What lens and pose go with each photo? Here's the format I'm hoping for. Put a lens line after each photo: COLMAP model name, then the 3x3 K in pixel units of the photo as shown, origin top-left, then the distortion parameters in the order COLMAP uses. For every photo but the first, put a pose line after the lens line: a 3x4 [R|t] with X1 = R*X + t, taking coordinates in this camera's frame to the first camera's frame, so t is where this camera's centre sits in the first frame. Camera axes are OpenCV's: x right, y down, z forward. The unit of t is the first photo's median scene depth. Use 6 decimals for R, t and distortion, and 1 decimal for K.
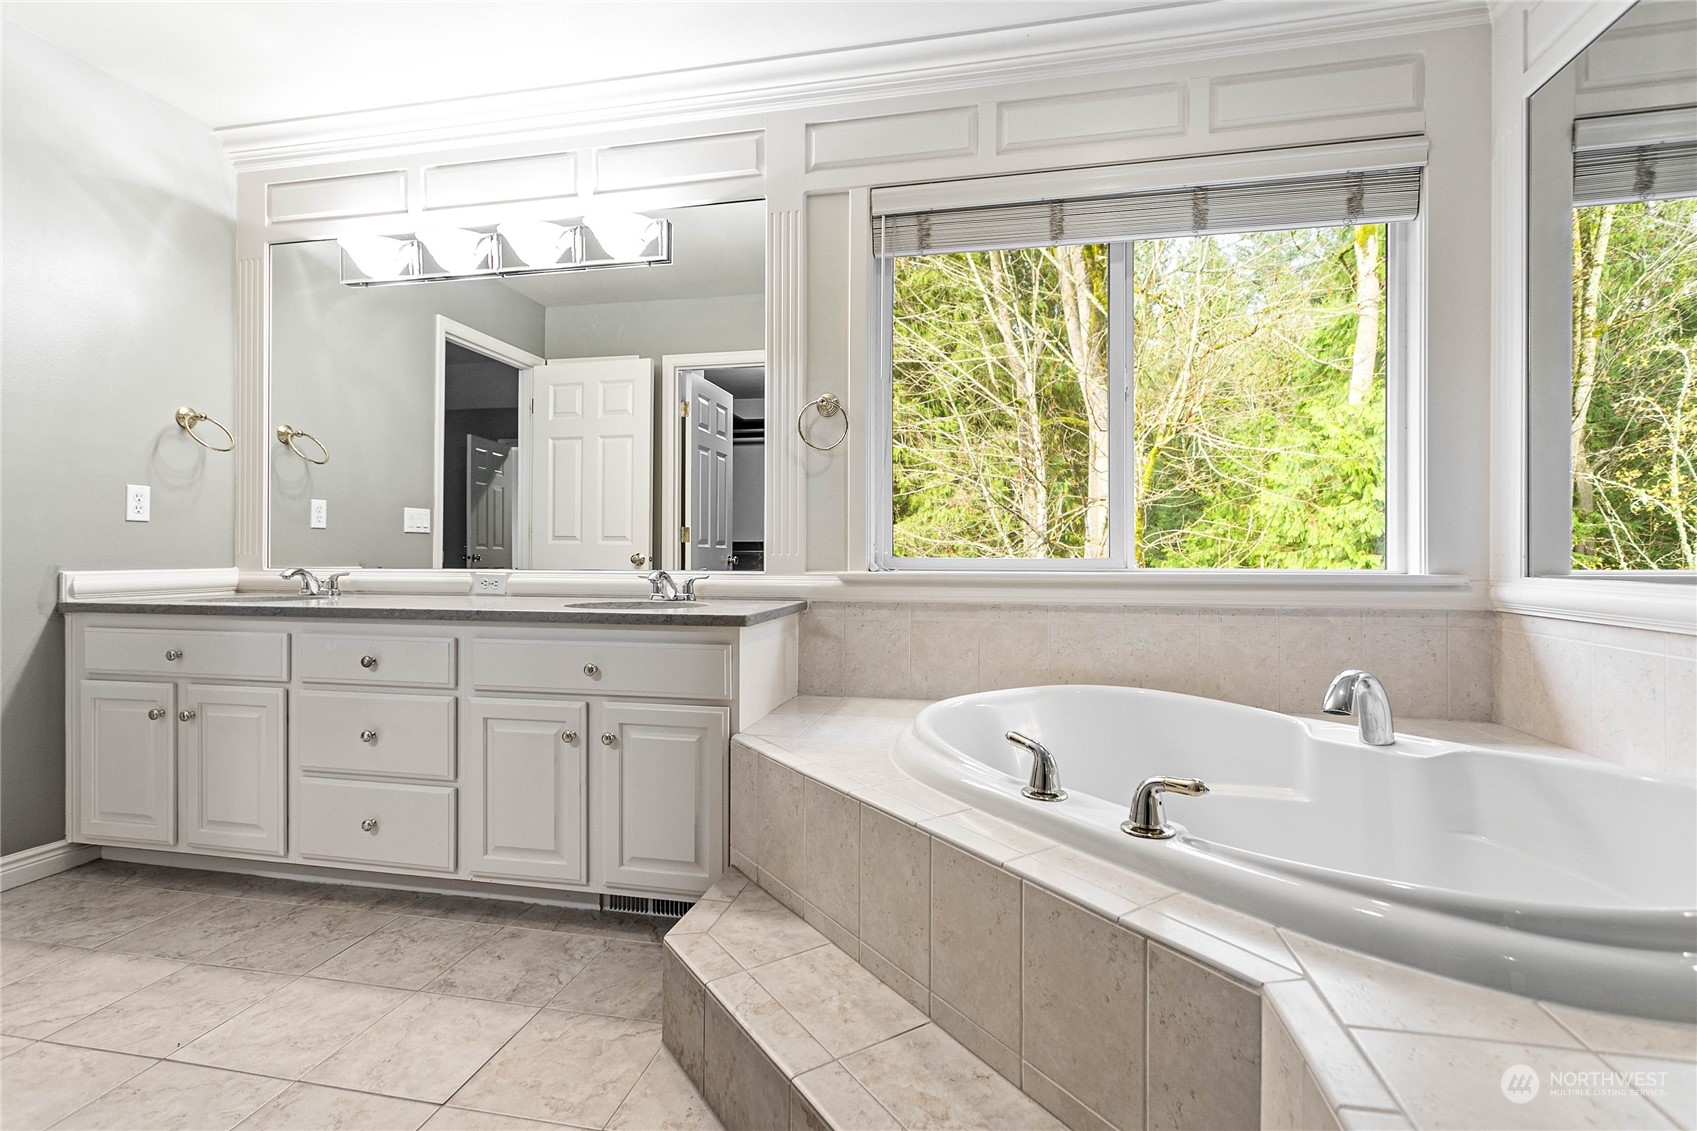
lens RADIAL K [[808.5, 0, 844.2], [0, 808.5, 559.4], [0, 0, 1]] dist [0.002868, 0.002188]
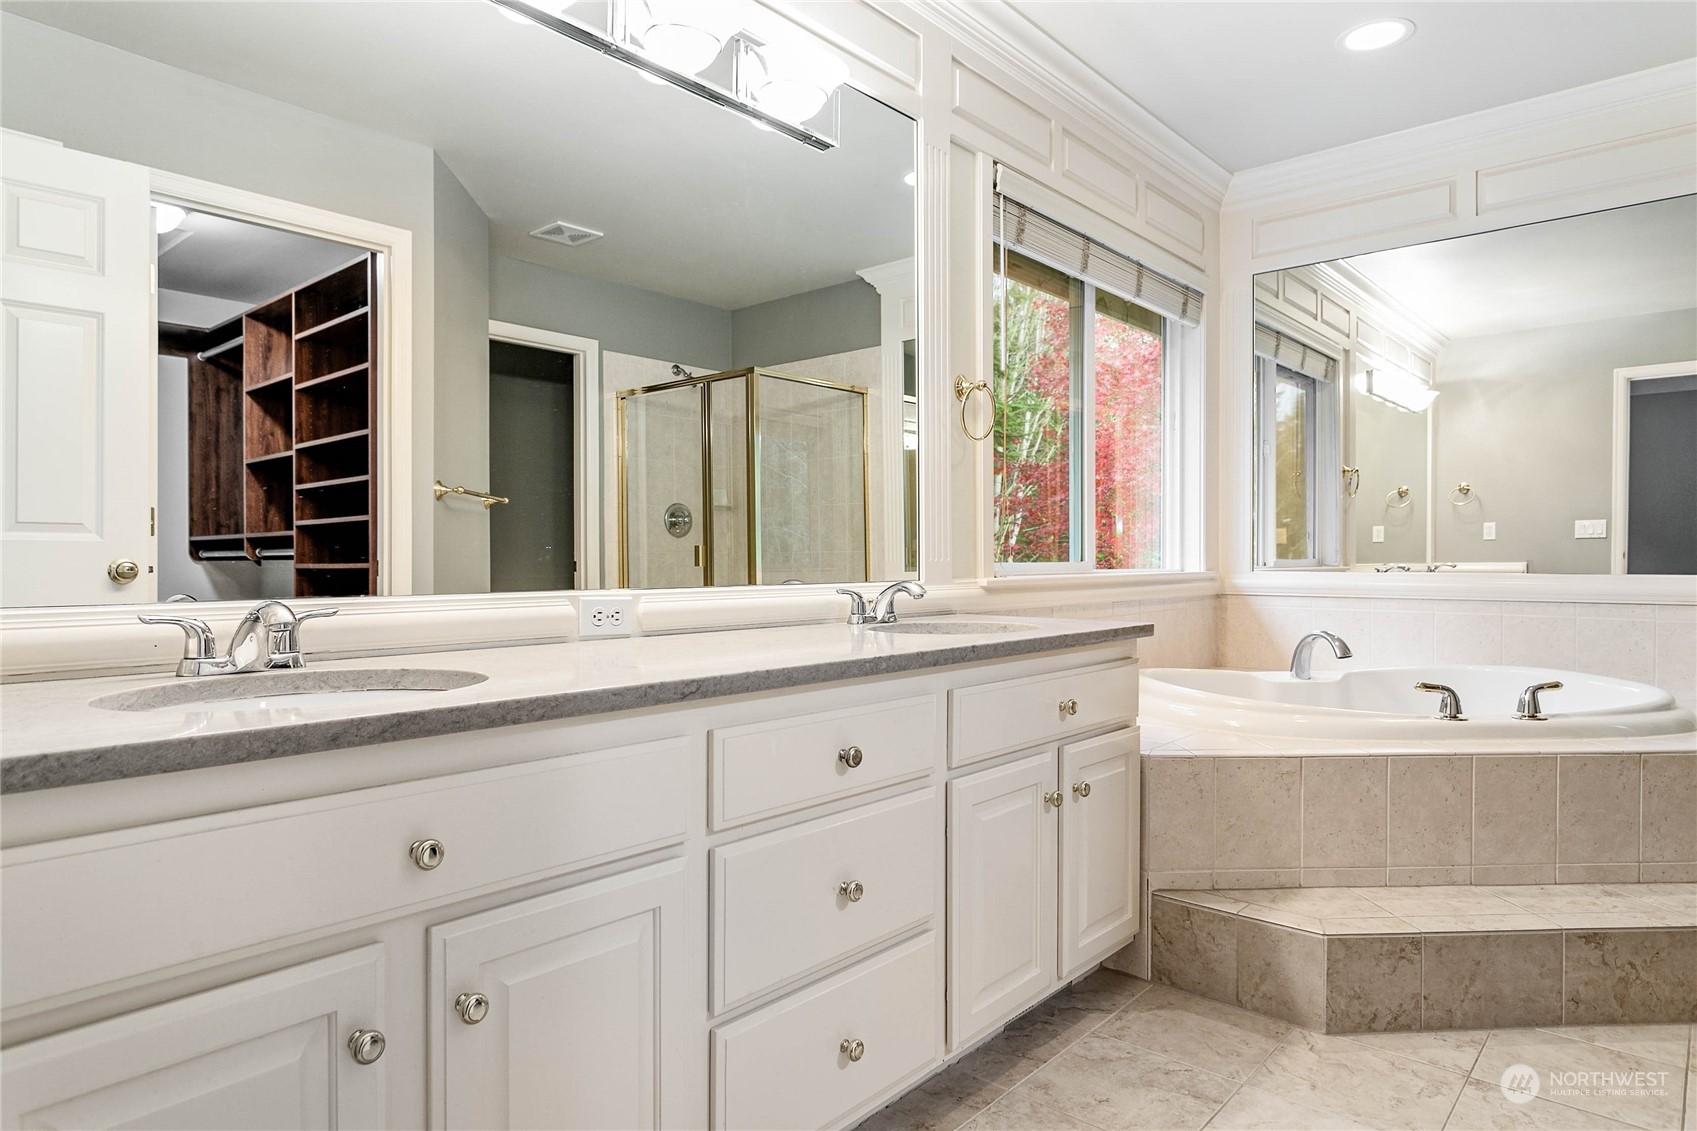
lens RADIAL K [[1012.4, 0, 848.0], [0, 1012.4, 566.1], [0, 0, 1]] dist [-0.002738, -0.001366]
pose [[0.483564, -0.010783, 0.875243, -1.275966], [0.007813, 0.999937, 0.008003, -0.010087], [-0.875274, 0.002968, 0.483618, 0.712074]]
